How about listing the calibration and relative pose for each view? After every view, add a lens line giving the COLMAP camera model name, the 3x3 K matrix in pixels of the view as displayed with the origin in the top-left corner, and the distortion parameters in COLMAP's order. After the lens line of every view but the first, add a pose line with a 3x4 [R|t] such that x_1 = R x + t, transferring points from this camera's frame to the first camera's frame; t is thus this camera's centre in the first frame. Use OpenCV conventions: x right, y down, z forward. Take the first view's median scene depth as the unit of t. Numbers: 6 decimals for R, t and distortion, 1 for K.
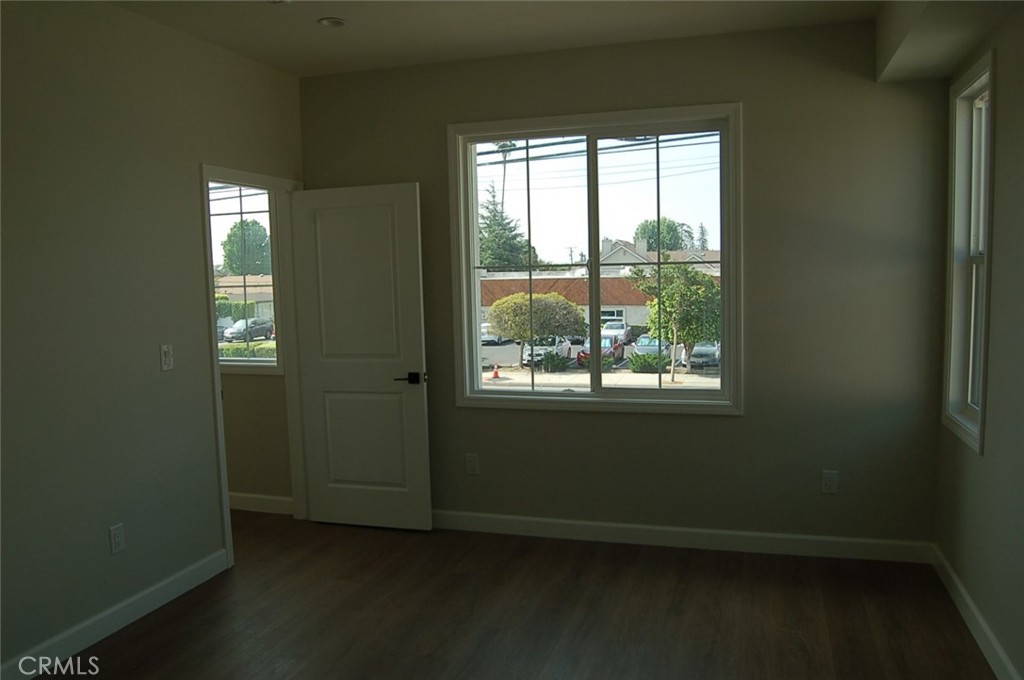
lens RADIAL K [[797.3, 0, 512.0], [0, 797.3, 355.7], [0, 0, 1]] dist [-0.097375, 0.000399]
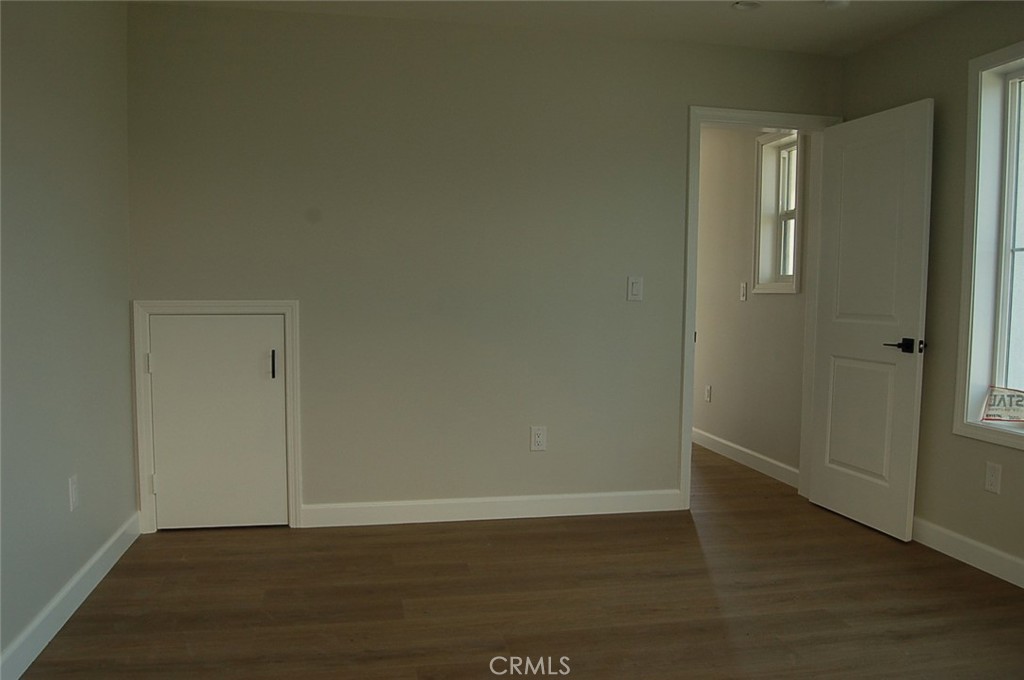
lens RADIAL K [[797.3, 0, 512.0], [0, 797.3, 355.7], [0, 0, 1]] dist [-0.097375, 0.000399]
pose [[0.486400, 0.105966, -0.867287, 0.353762], [-0.130523, 0.990293, 0.047793, 0.051502], [0.863932, 0.089955, 0.495509, 0.265277]]
